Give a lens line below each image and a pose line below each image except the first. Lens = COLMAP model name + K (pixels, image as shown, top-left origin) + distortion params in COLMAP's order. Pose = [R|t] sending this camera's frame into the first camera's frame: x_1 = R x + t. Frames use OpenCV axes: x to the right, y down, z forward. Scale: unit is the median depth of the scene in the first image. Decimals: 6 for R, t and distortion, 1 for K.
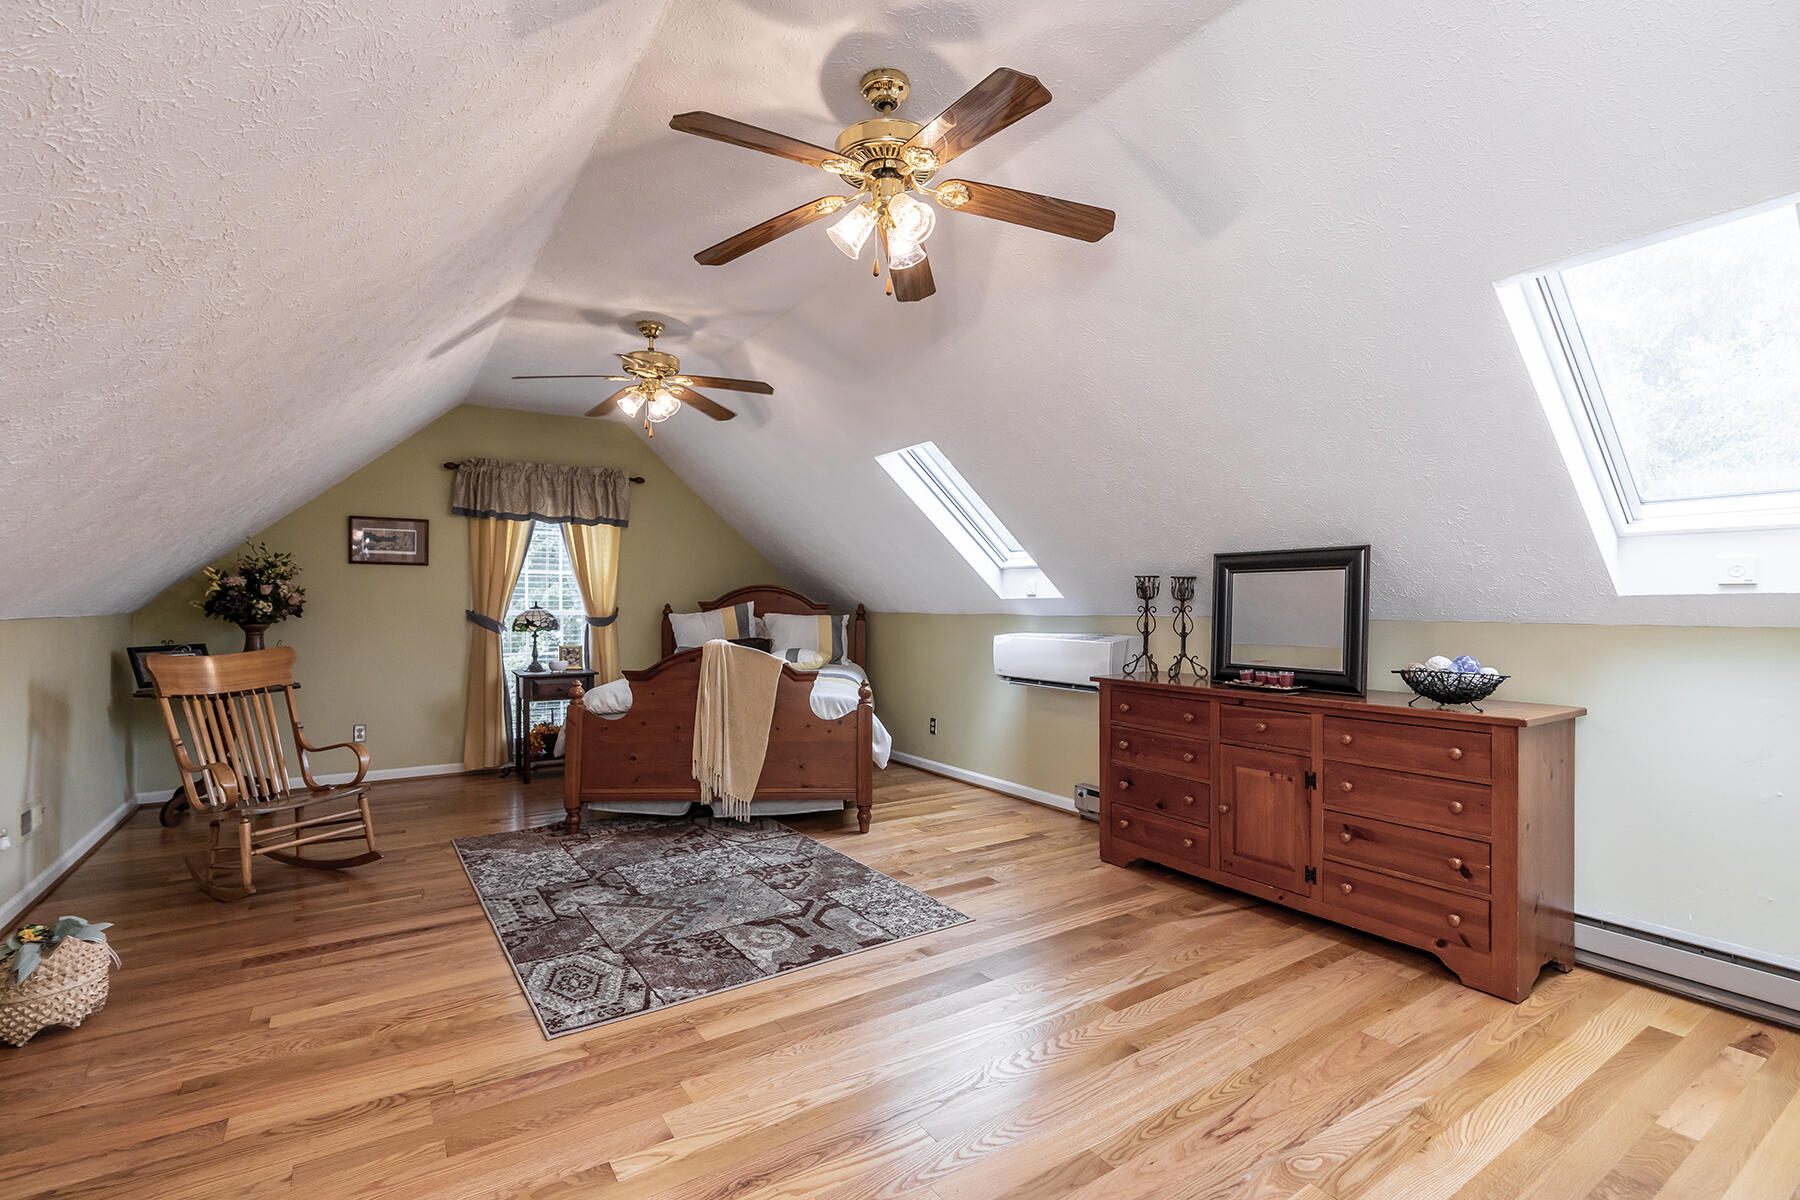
lens RADIAL K [[824.8, 0, 897.4], [0, 824.8, 603.3], [0, 0, 1]] dist [-0.000199, 0.000035]
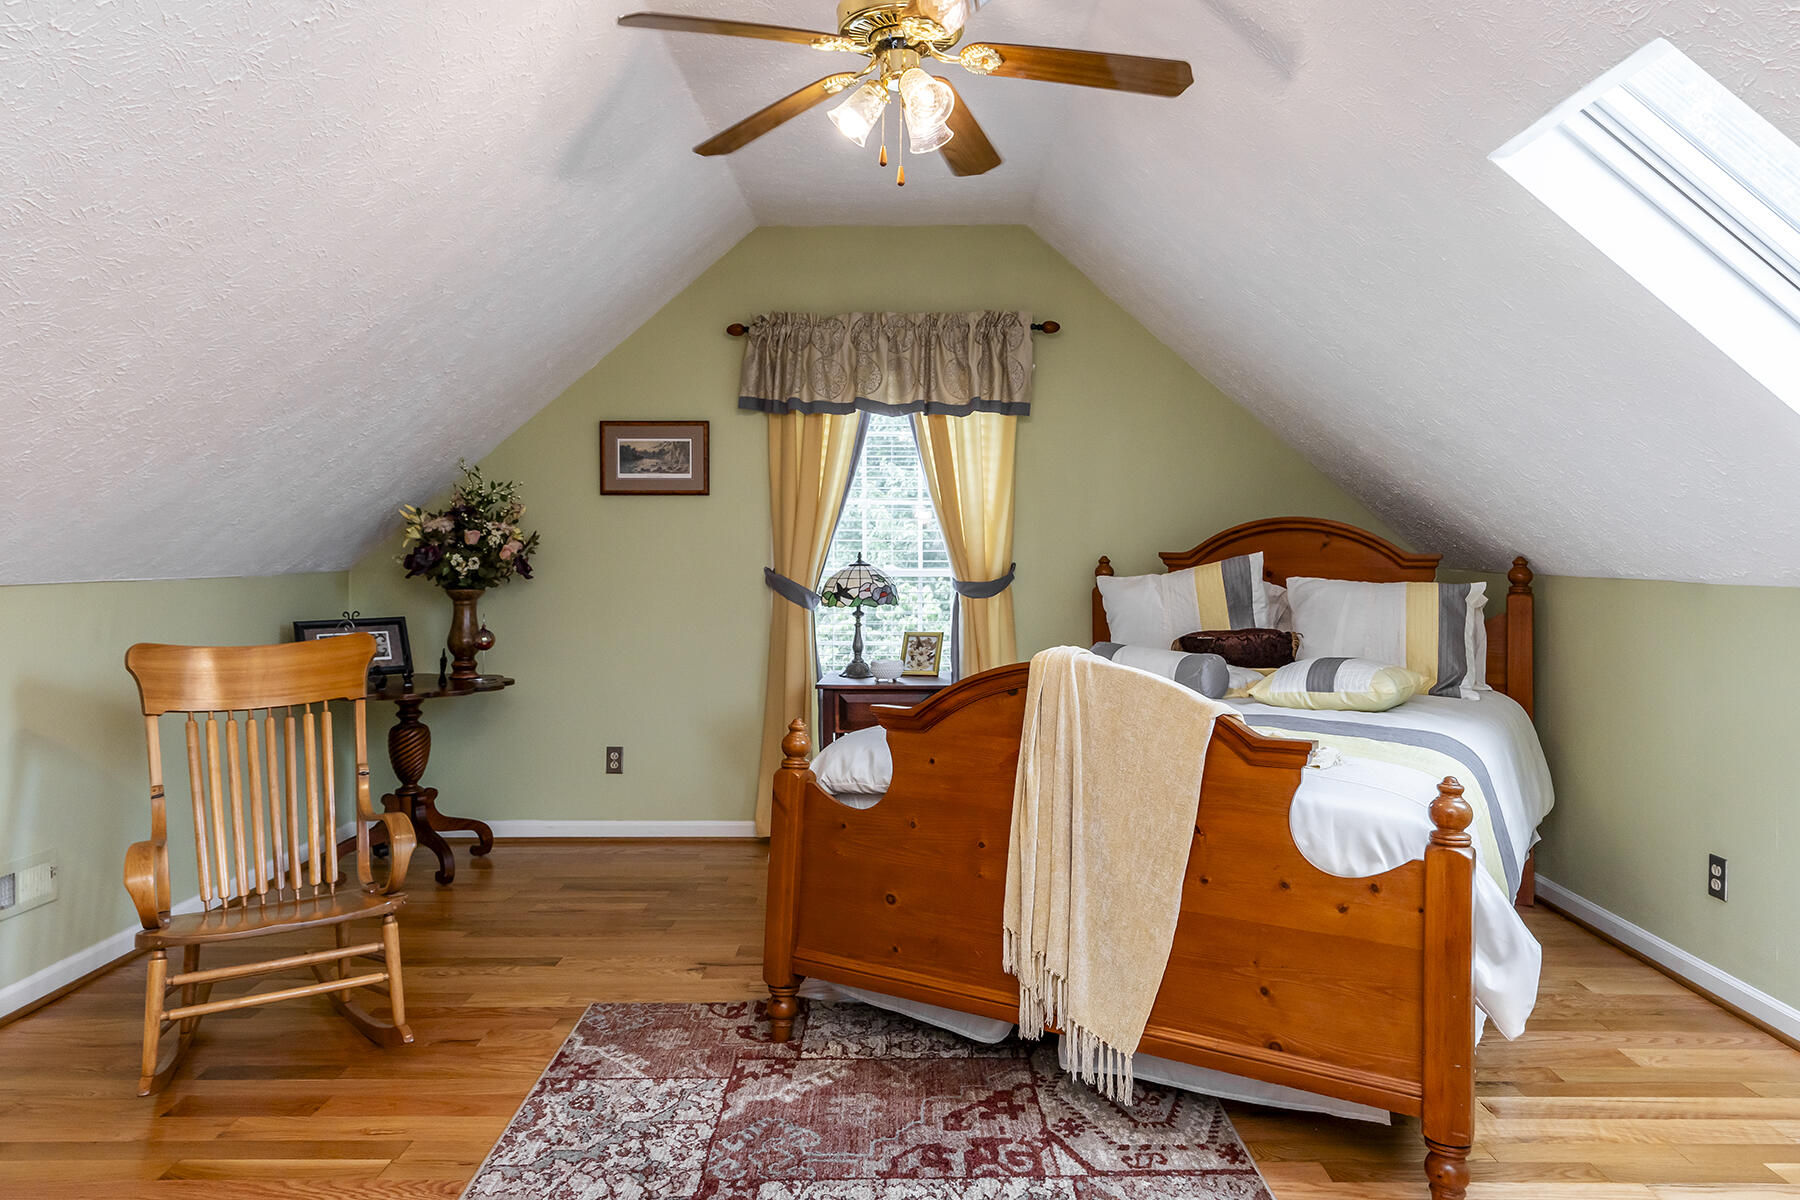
lens RADIAL K [[1150.5, 0, 911.9], [0, 1150.5, 538.9], [0, 0, 1]] dist [-0.001599, 0.002523]
pose [[0.824824, -0.007703, -0.565337, 0.042235], [0.002857, 0.999951, -0.009457, -0.004972], [0.565382, 0.006185, 0.824806, 0.387268]]
